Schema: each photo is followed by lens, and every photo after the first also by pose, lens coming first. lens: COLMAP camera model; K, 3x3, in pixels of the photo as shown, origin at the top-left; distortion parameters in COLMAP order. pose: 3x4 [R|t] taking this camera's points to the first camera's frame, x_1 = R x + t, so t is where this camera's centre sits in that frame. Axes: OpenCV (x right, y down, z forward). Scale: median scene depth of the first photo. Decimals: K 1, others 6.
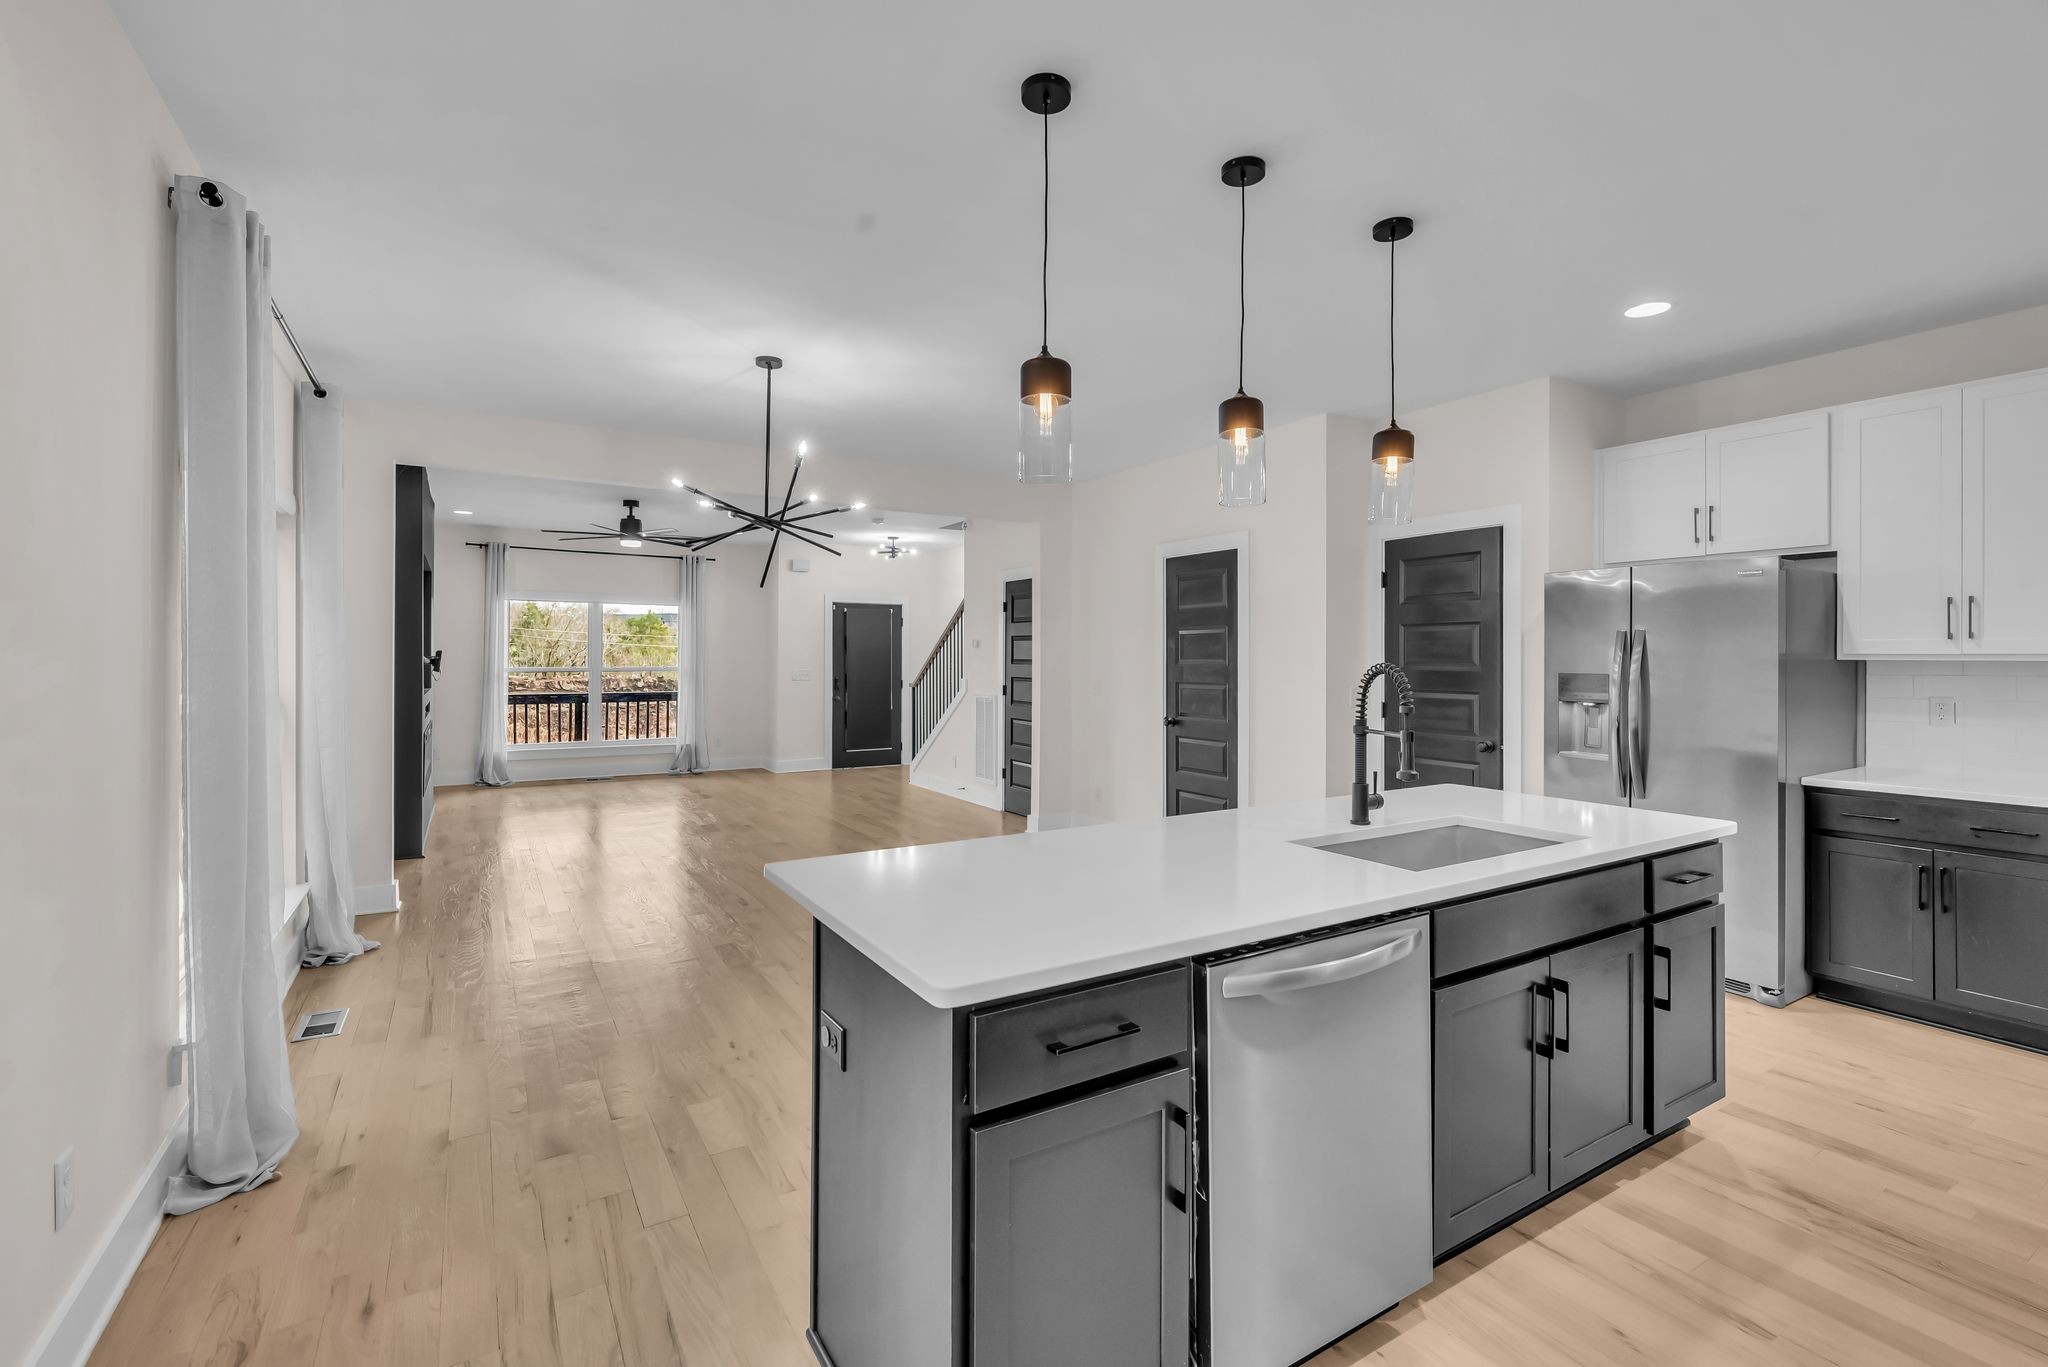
lens RADIAL K [[865.0, 0, 1017.9], [0, 865.0, 643.2], [0, 0, 1]] dist [-0.000136, 0.000031]
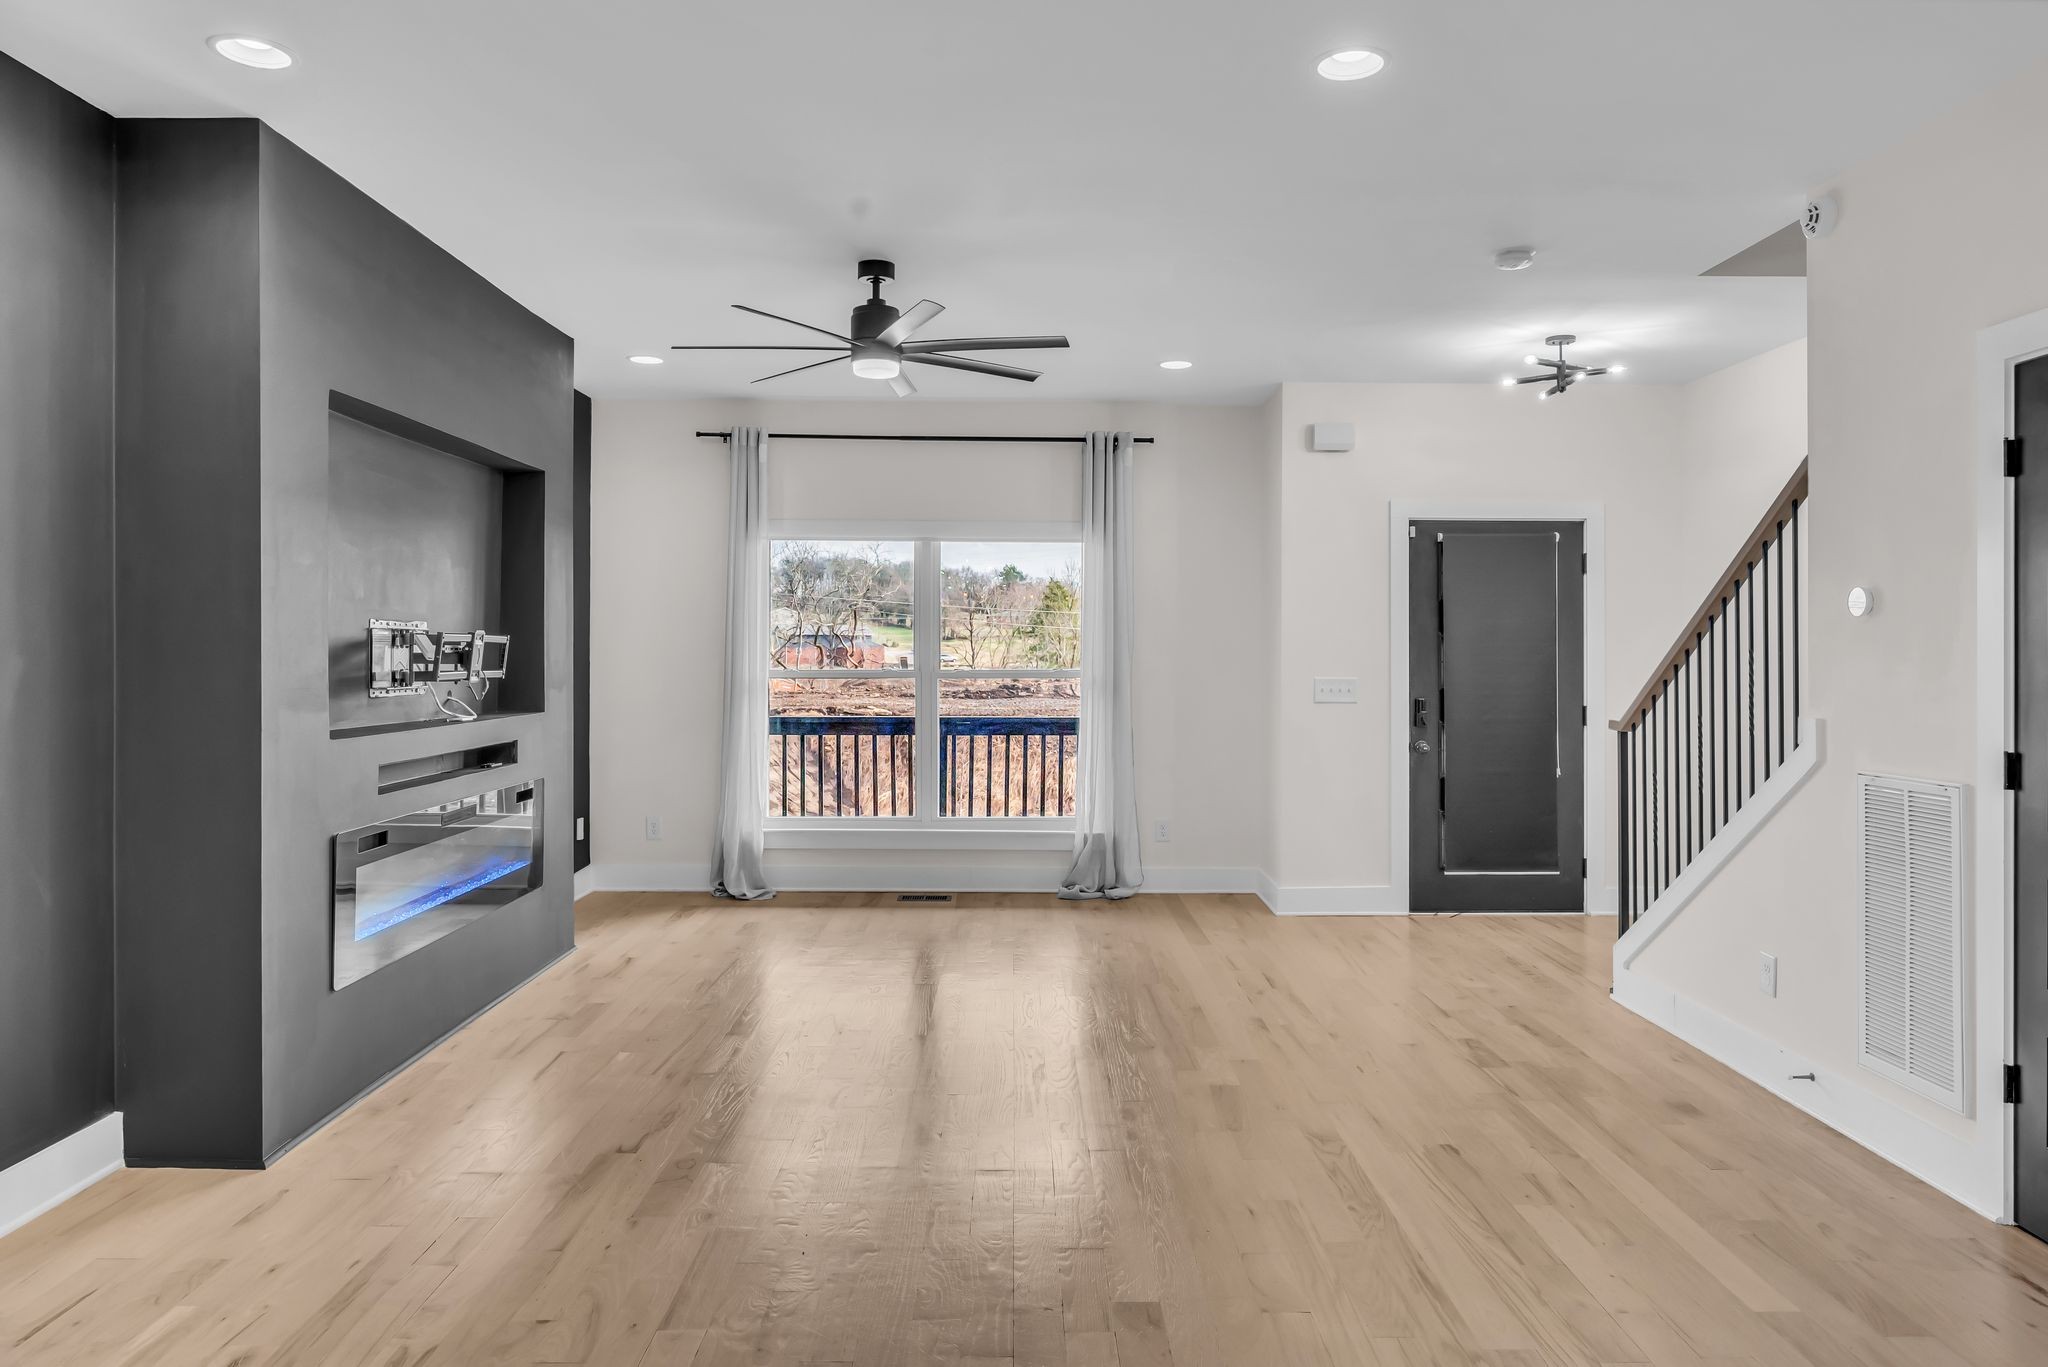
lens RADIAL K [[1342.6, 0, 1030.9], [0, 1342.6, 636.8], [0, 0, 1]] dist [-0.000380, 0.001677]
pose [[0.868794, -0.004168, -0.495157, -0.052790], [0.006258, 0.999977, 0.002563, 0.007497], [0.495135, -0.005325, 0.868800, 0.357927]]
